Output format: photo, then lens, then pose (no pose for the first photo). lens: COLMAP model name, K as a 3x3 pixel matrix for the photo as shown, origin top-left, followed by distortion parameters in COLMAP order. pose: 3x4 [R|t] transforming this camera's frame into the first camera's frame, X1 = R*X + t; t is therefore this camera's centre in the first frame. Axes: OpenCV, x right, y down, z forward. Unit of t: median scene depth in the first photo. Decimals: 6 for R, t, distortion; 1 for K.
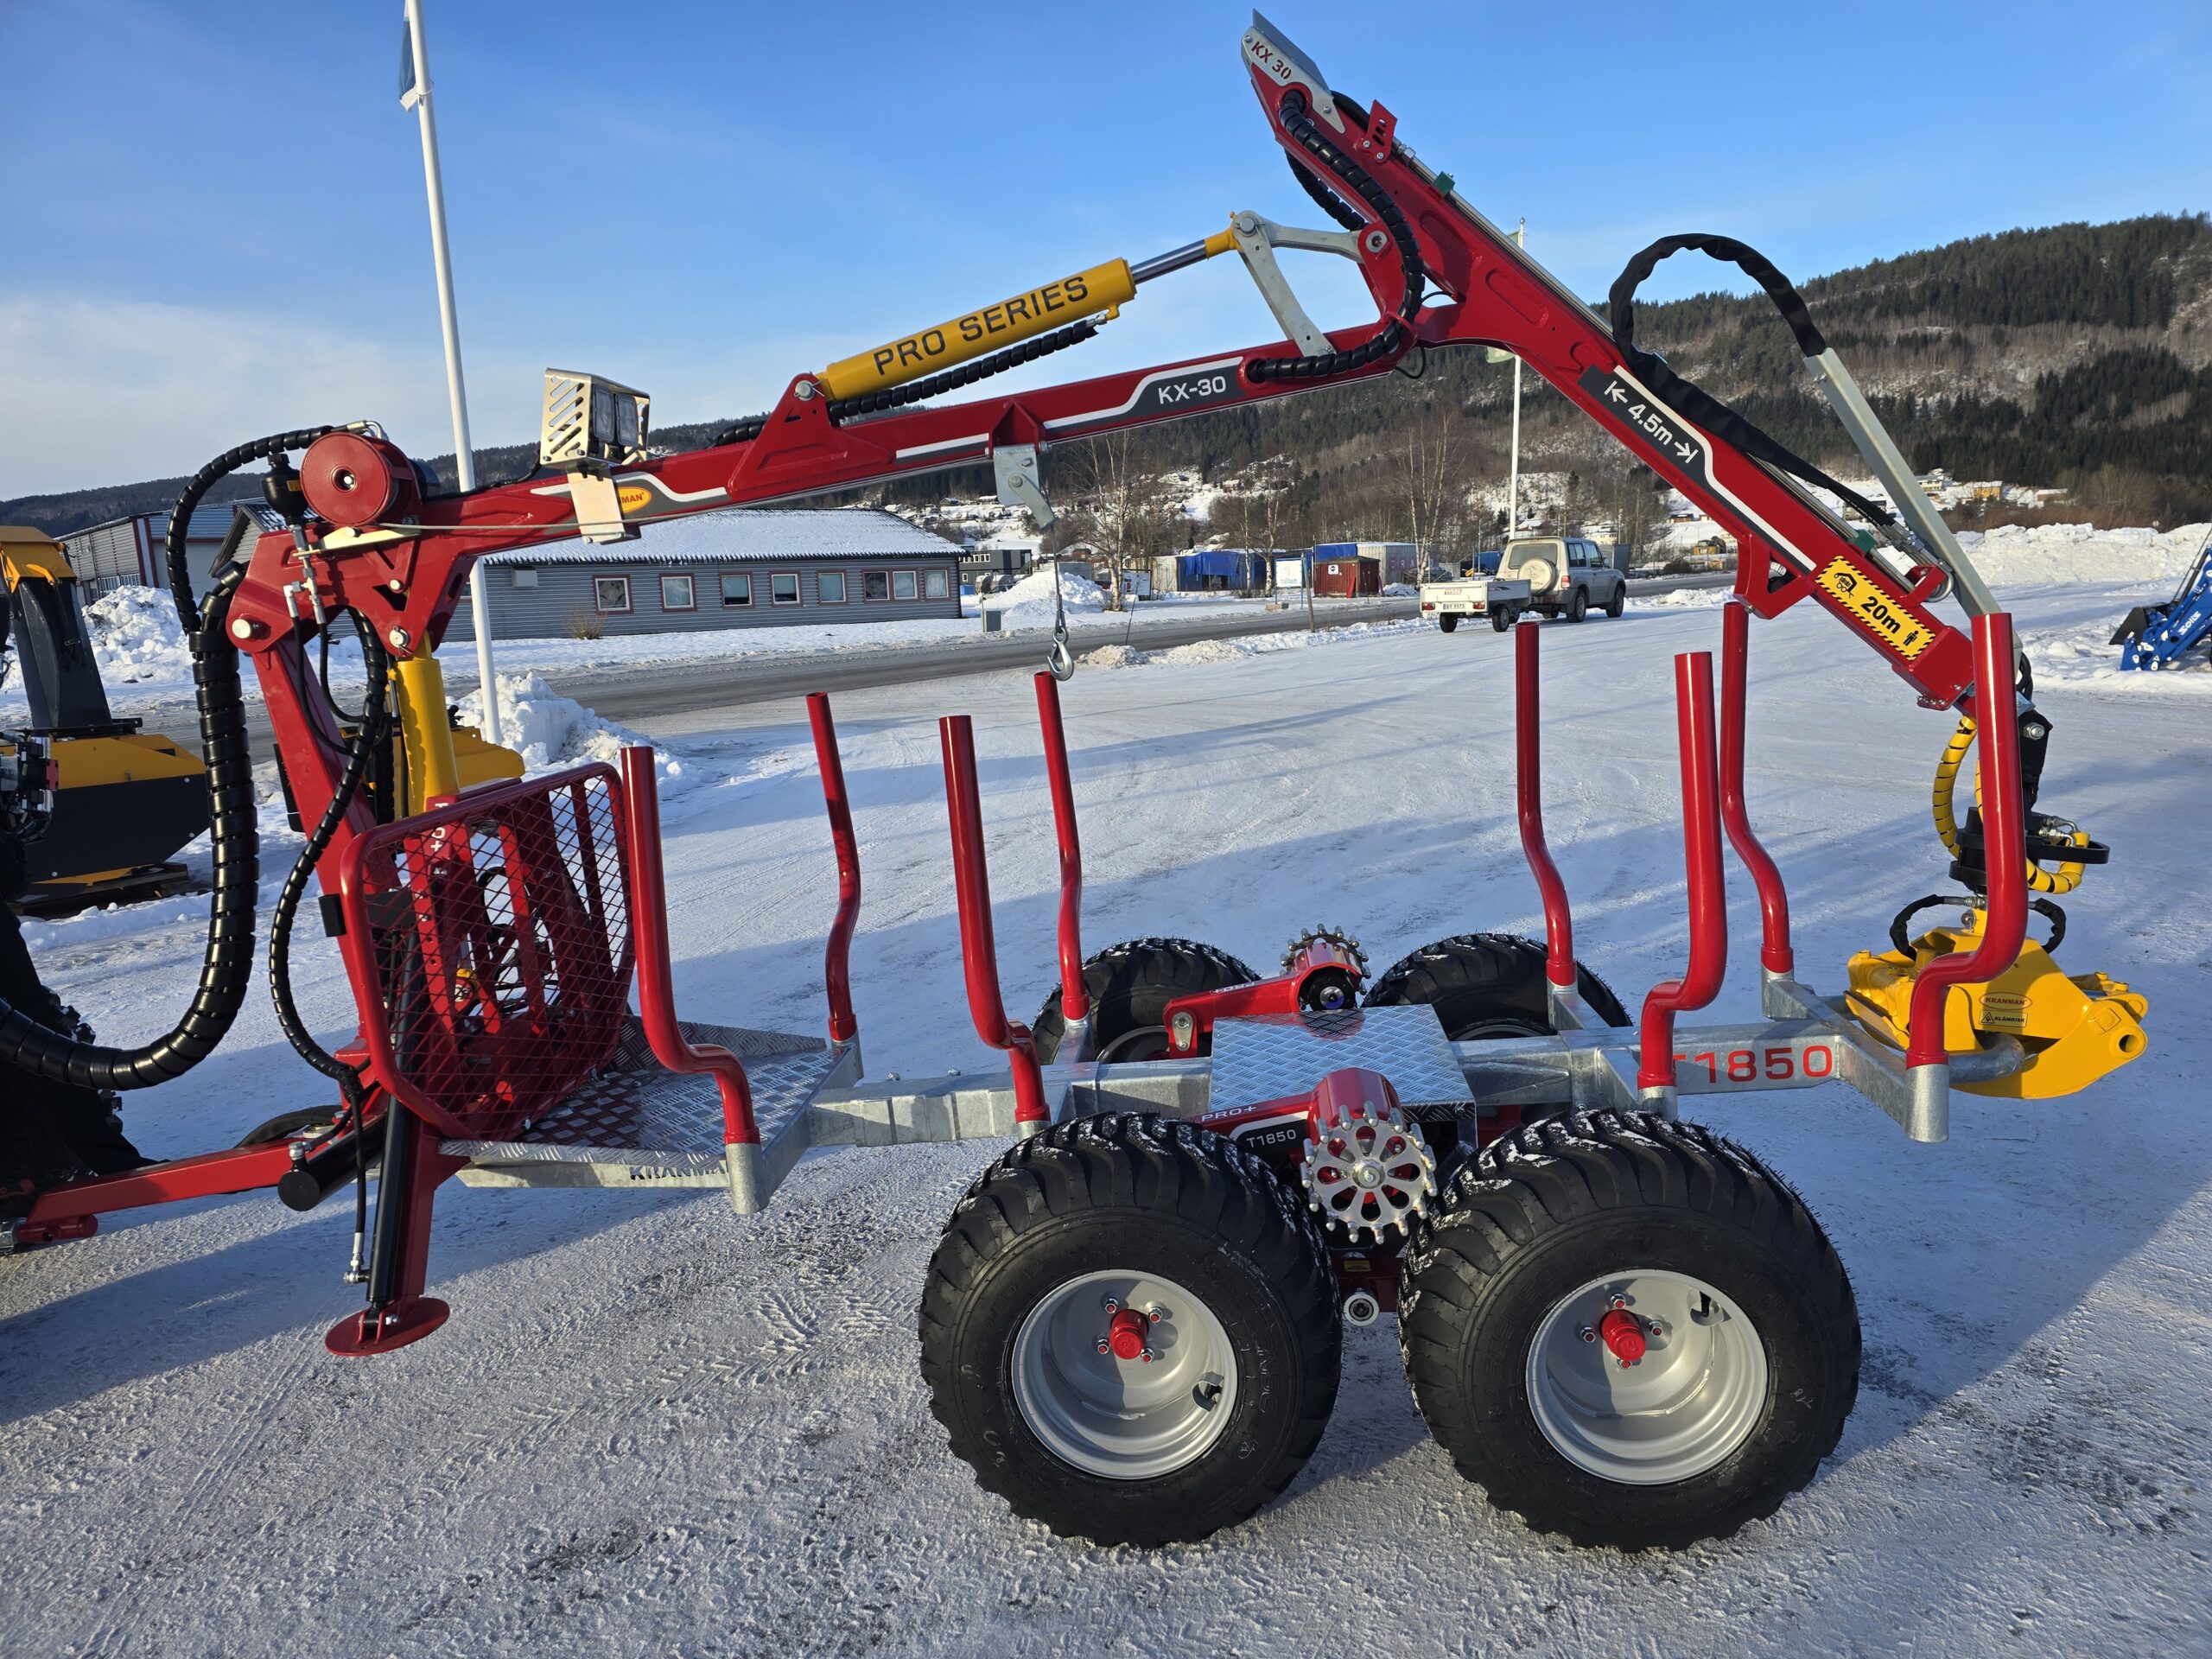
lens RADIAL K [[1459.3, 0, 1124.3], [0, 1459.3, 845.8], [0, 0, 1]] dist [0.042974, -0.037944]
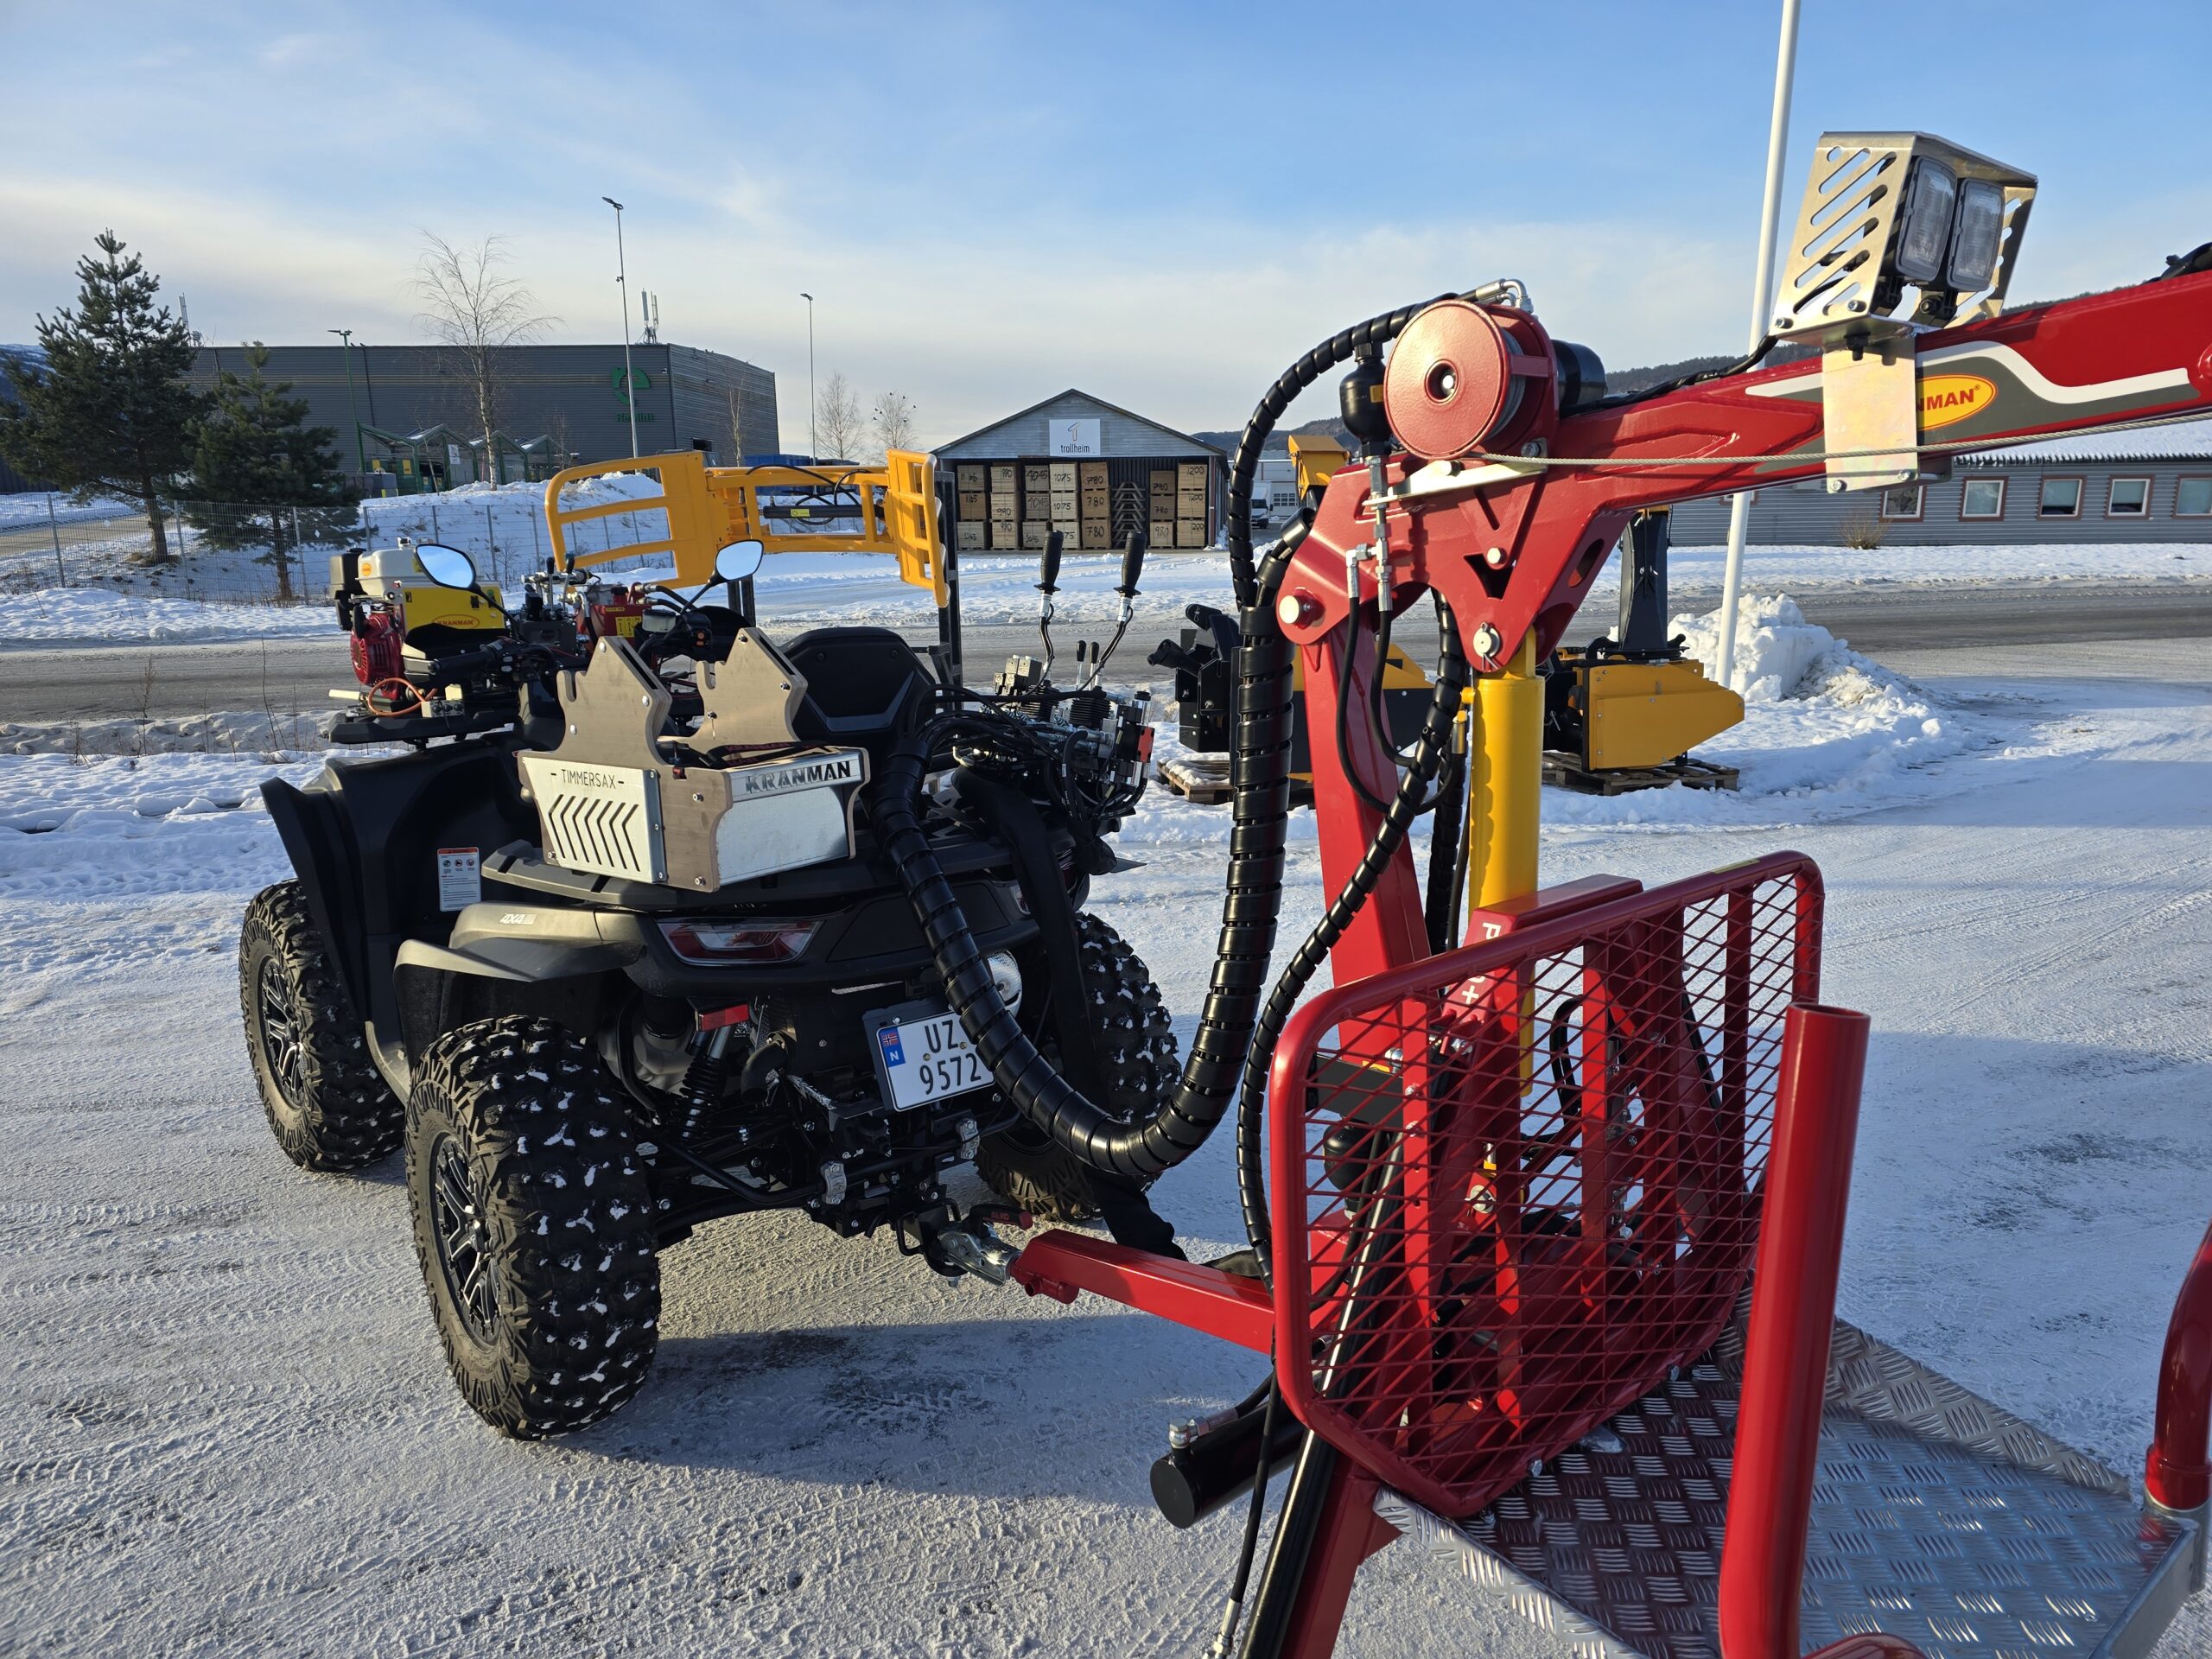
lens RADIAL K [[1459.3, 0, 1124.3], [0, 1459.3, 845.8], [0, 0, 1]] dist [0.042974, -0.037944]
pose [[0.691894, 0.192449, -0.695878, -0.142801], [-0.146571, 0.981191, 0.125623, -0.103157], [0.706965, 0.015078, 0.707087, 0.424475]]
